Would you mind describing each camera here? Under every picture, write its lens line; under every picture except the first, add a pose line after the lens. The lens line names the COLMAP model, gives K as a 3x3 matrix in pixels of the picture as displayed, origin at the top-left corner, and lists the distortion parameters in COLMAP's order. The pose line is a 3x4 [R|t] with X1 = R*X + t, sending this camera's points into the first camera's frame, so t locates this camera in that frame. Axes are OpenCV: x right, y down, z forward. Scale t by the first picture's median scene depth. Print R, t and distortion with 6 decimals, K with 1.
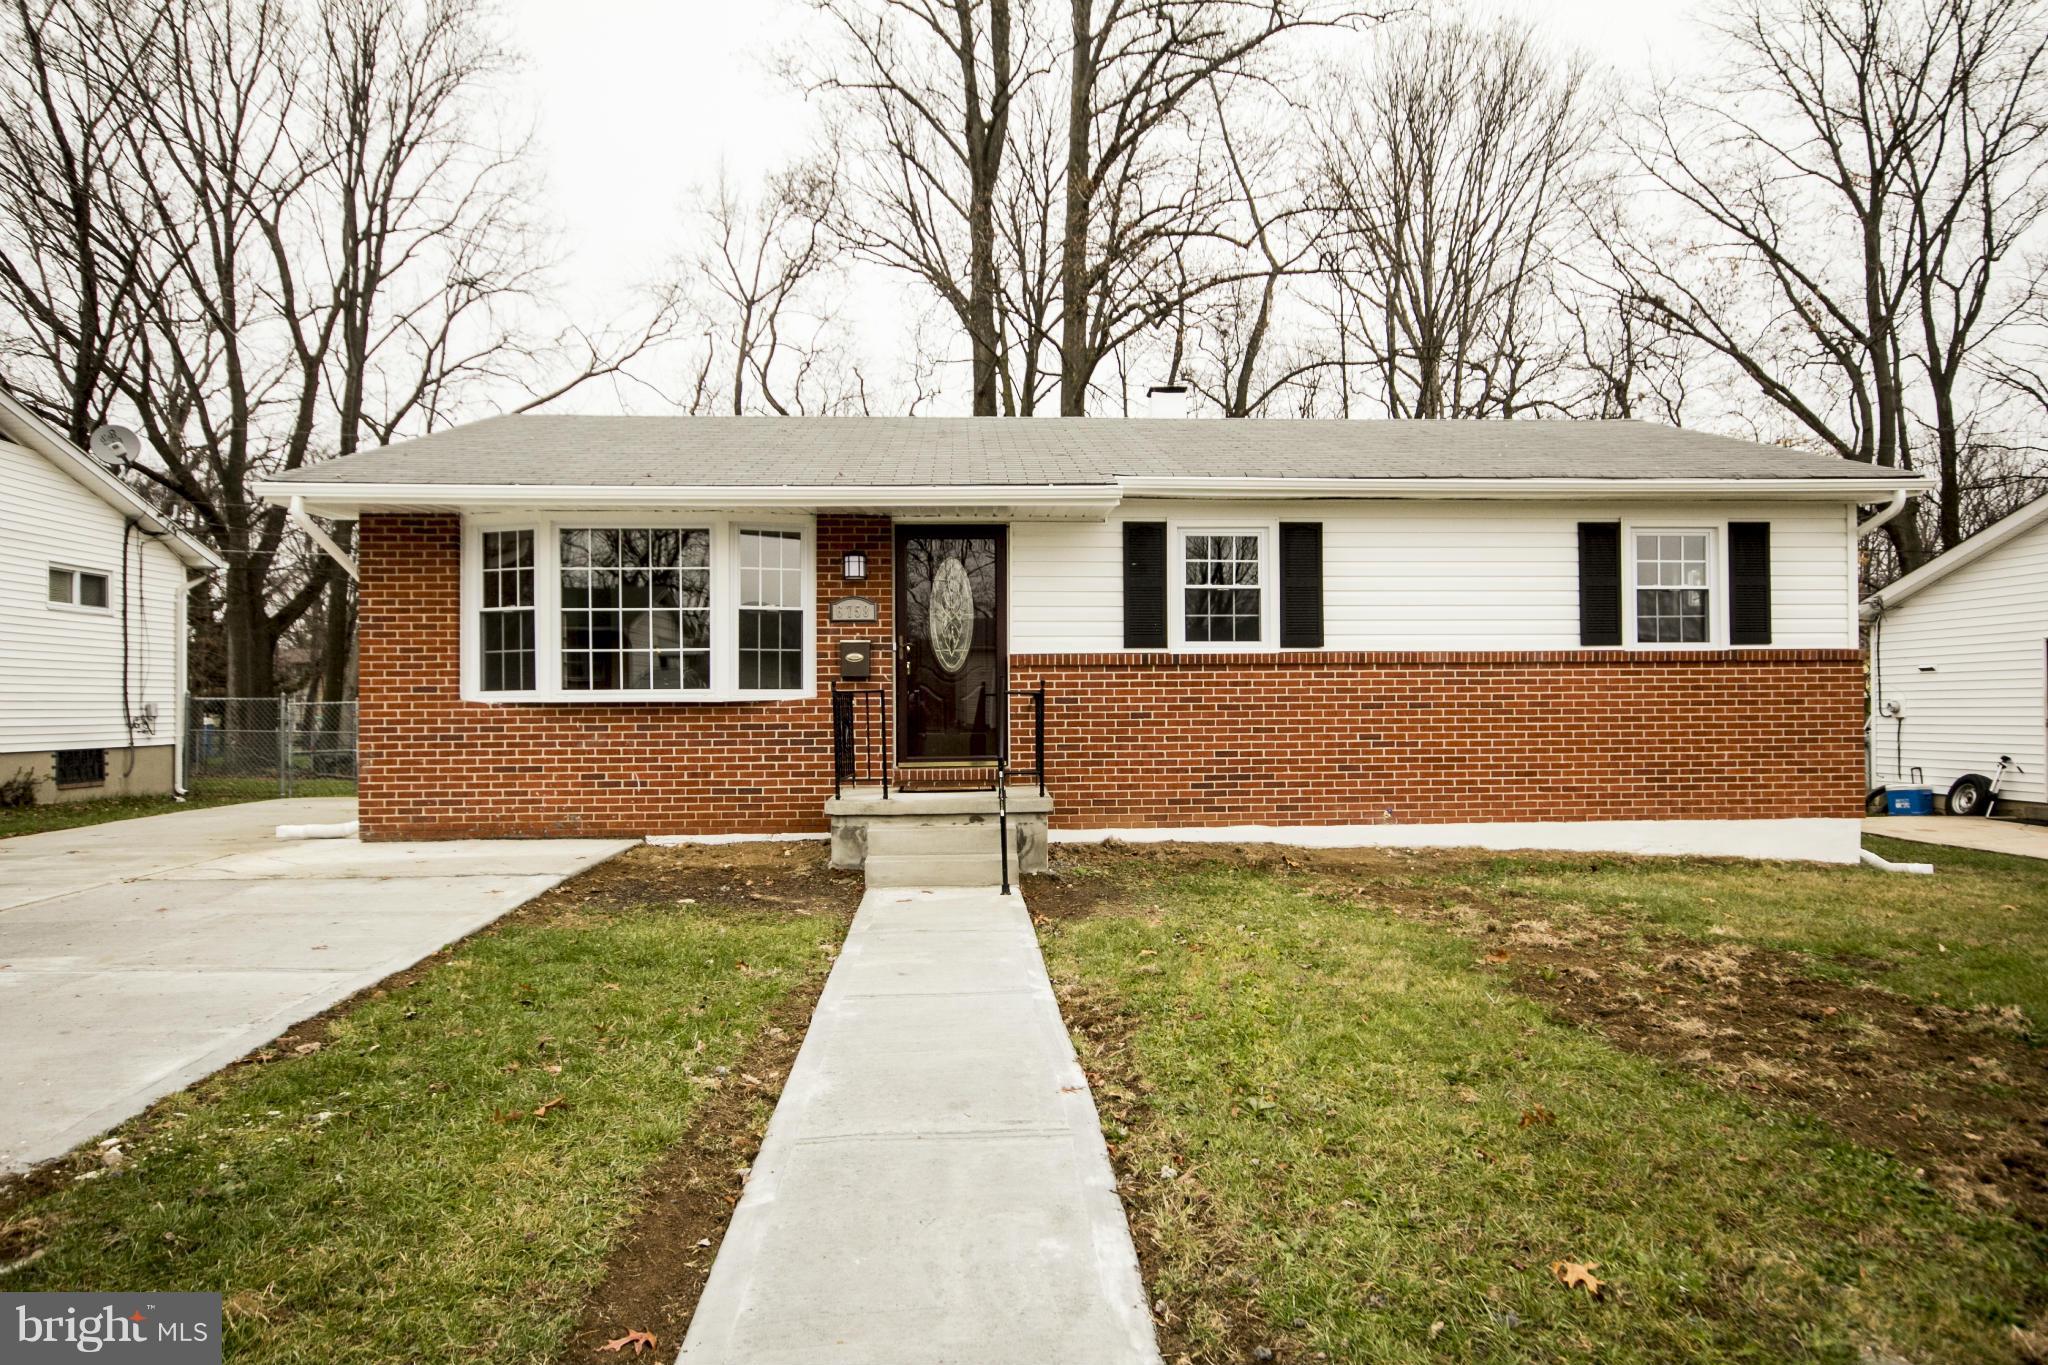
lens RADIAL K [[1138.5, 0, 1021.3], [0, 1138.5, 682.3], [0, 0, 1]] dist [-0.000384, 0.007248]
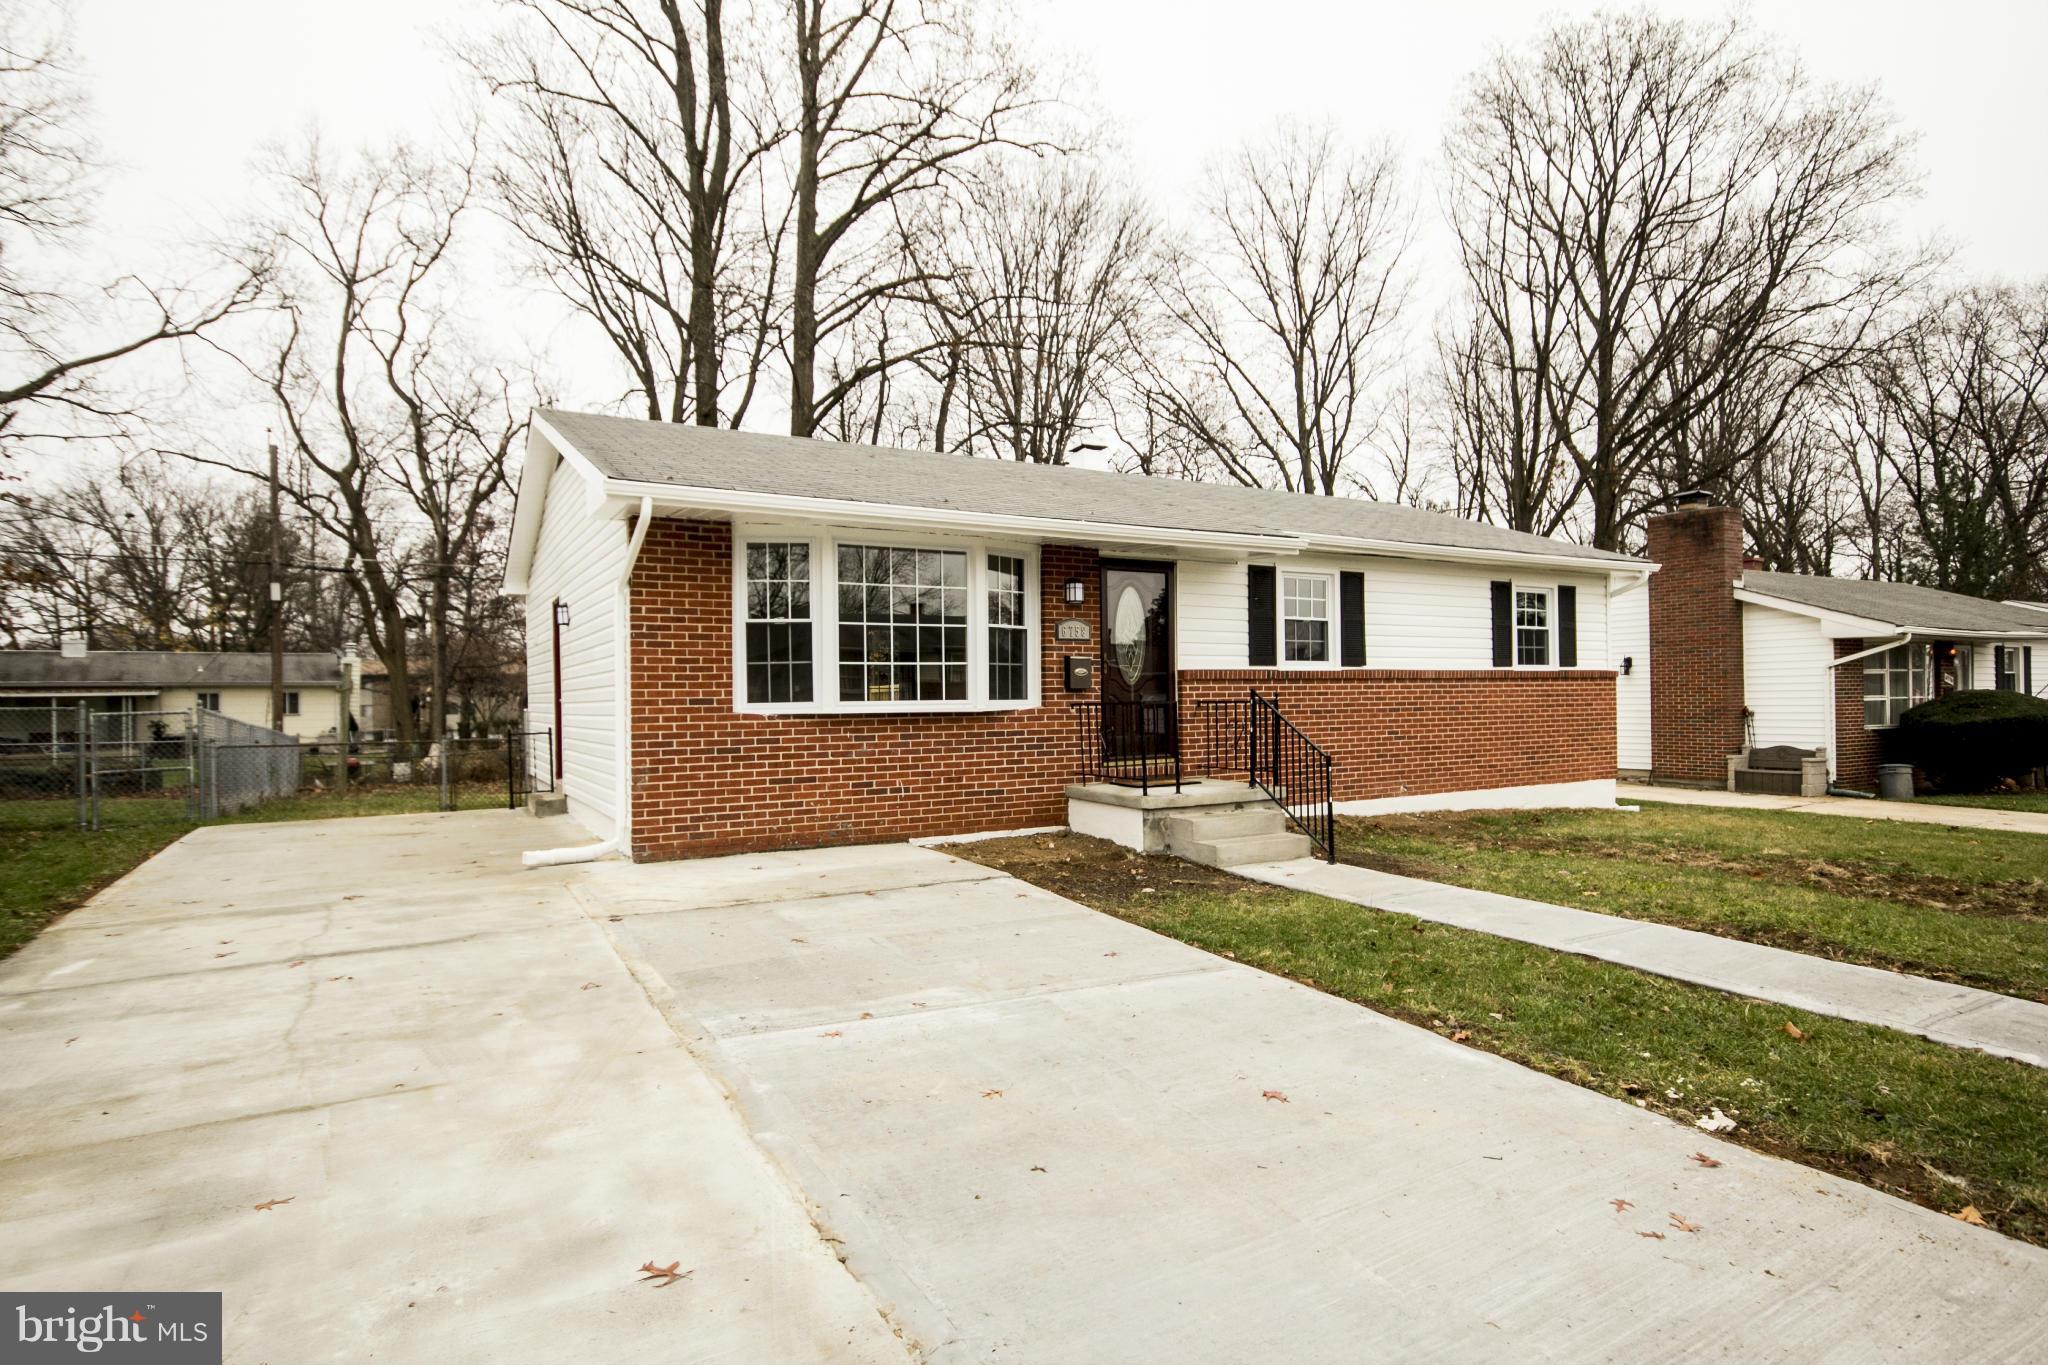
lens RADIAL K [[988.9, 0, 1026.7], [0, 988.9, 686.4], [0, 0, 1]] dist [-0.001398, -0.004790]
pose [[0.908795, 0.001849, 0.417239, -0.616363], [-0.004106, 0.999981, 0.004512, -0.011437], [-0.417223, -0.005814, 0.908786, 0.119574]]
